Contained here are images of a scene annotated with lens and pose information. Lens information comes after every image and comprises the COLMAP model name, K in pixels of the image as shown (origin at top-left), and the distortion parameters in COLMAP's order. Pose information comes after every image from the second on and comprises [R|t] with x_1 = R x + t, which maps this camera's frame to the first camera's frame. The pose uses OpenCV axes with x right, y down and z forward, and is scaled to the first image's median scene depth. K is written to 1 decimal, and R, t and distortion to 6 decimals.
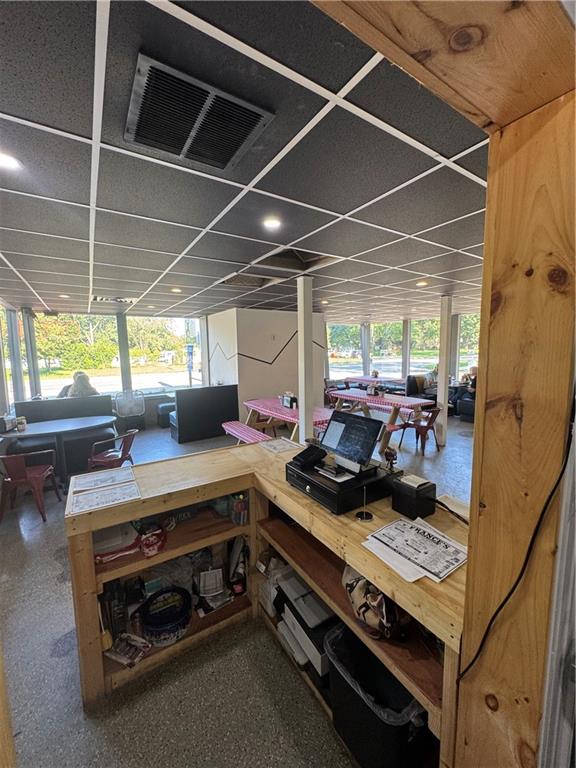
lens RADIAL K [[306.0, 0, 289.3], [0, 306.0, 382.4], [0, 0, 1]] dist [-0.003756, 0.000215]
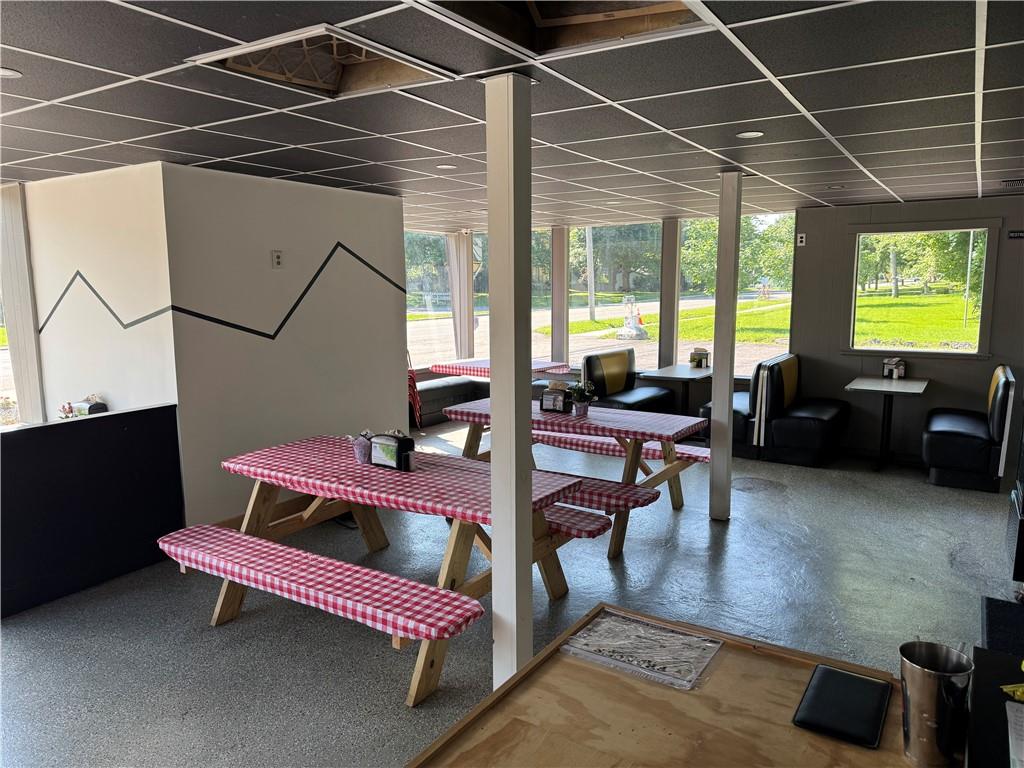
lens RADIAL K [[713.2, 0, 513.1], [0, 713.2, 385.6], [0, 0, 1]] dist [0.084910, -0.092636]
pose [[0.913614, -0.047068, 0.403849, -0.183580], [0.036316, 0.998753, 0.034247, -0.030602], [-0.404957, -0.016622, 0.914184, 0.198621]]
